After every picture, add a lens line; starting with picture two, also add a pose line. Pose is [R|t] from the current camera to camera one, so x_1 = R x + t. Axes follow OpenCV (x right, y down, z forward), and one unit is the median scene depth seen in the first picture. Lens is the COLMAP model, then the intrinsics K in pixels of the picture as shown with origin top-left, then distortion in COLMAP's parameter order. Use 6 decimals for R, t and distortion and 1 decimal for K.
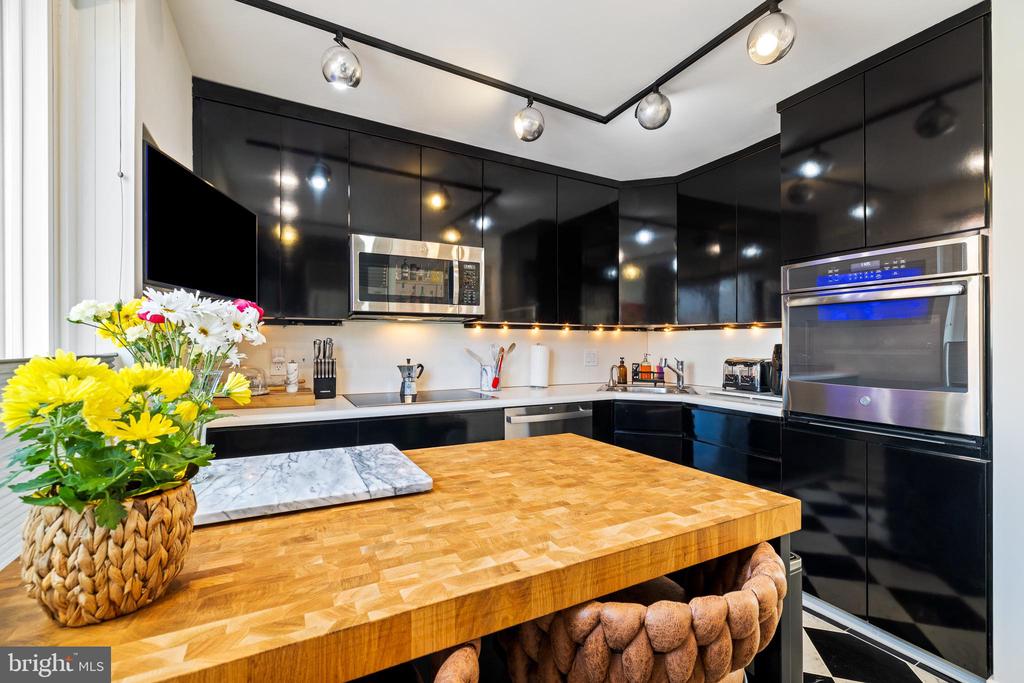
lens RADIAL K [[434.2, 0, 515.6], [0, 434.2, 341.8], [0, 0, 1]] dist [-0.001660, 0.000385]
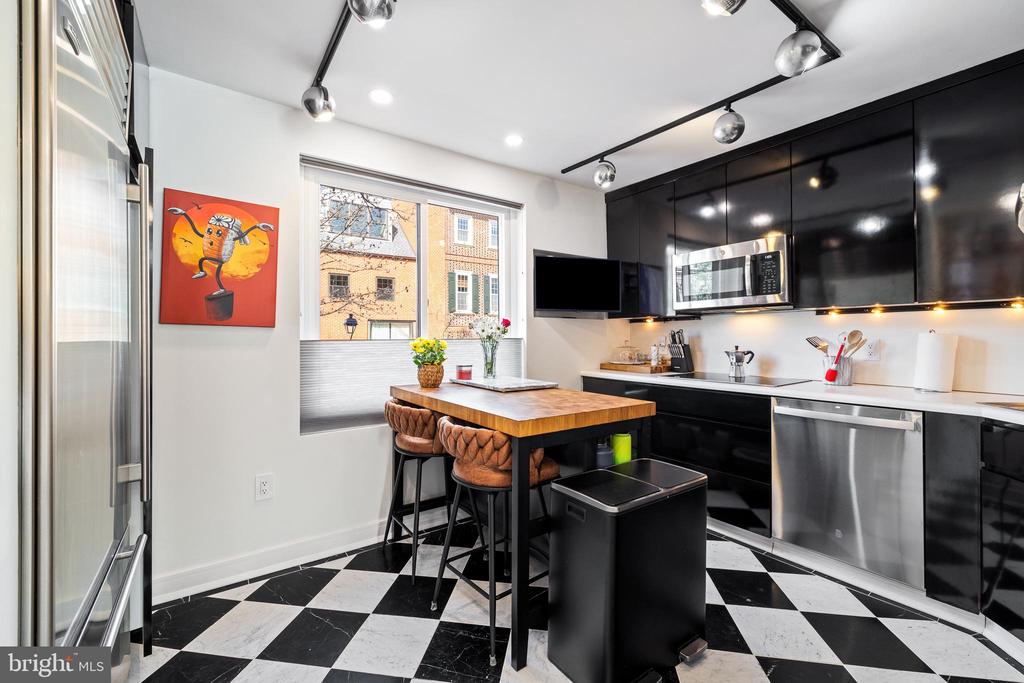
lens RADIAL K [[425.8, 0, 501.7], [0, 425.8, 339.2], [0, 0, 1]] dist [-0.000940, 0.000017]
pose [[0.114281, 0.001072, -0.993448, 0.814314], [0.004854, 0.999987, 0.001638, 0.016976], [0.993437, -0.005009, 0.114274, 0.253674]]
